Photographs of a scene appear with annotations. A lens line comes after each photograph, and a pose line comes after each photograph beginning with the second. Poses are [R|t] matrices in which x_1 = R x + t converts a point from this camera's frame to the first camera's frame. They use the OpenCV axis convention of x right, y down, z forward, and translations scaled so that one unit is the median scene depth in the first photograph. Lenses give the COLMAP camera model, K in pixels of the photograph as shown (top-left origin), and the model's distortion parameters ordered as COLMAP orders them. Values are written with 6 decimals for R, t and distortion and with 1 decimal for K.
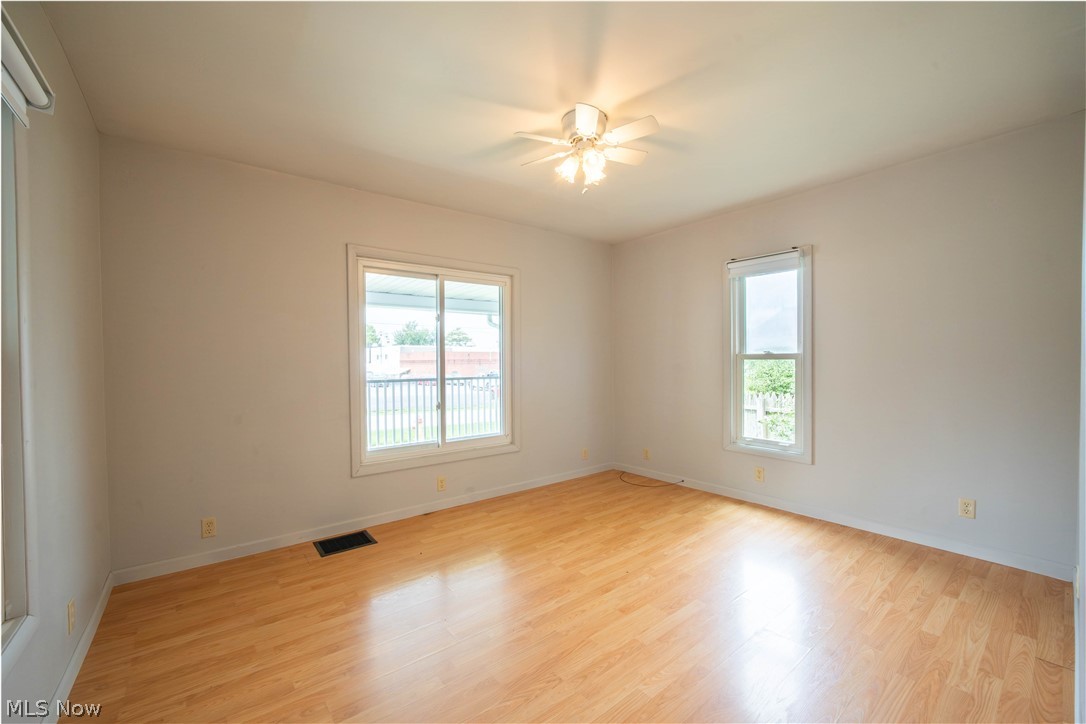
lens RADIAL K [[430.3, 0, 544.5], [0, 430.3, 356.9], [0, 0, 1]] dist [-0.013279, 0.001972]
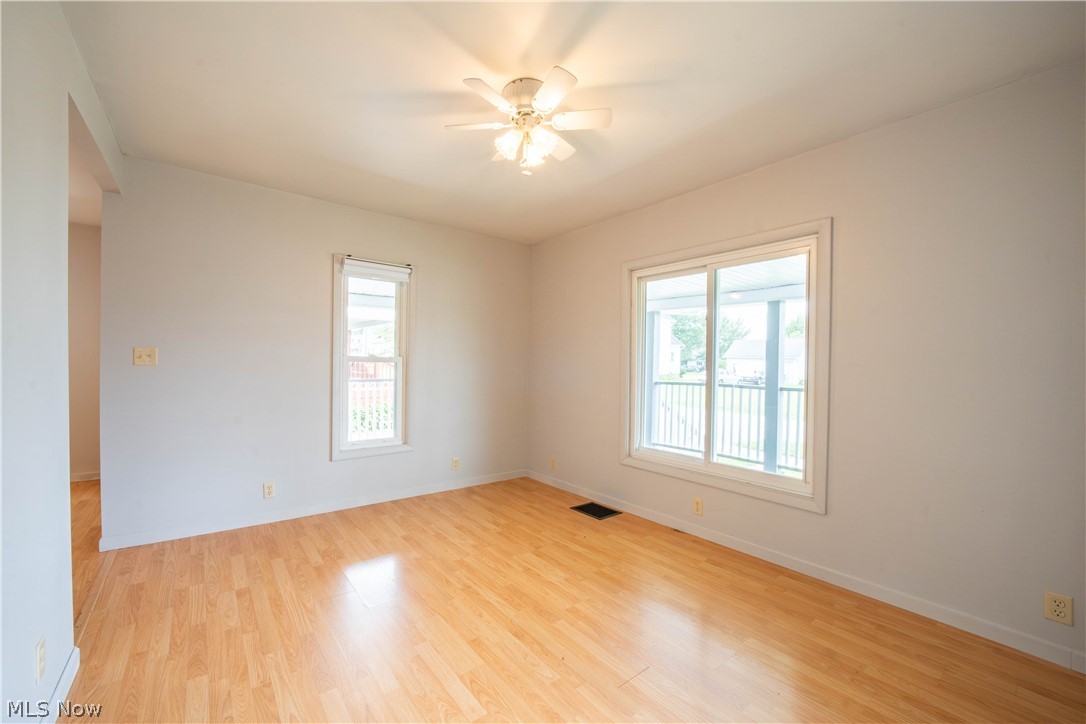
lens RADIAL K [[430.3, 0, 518.4], [0, 430.3, 369.0], [0, 0, 1]] dist [-0.013279, 0.001972]
pose [[-0.025561, 0.019803, -0.999477, 0.698953], [-0.006948, 0.999776, 0.019986, 0.001087], [0.999649, 0.007456, -0.025418, 0.725634]]
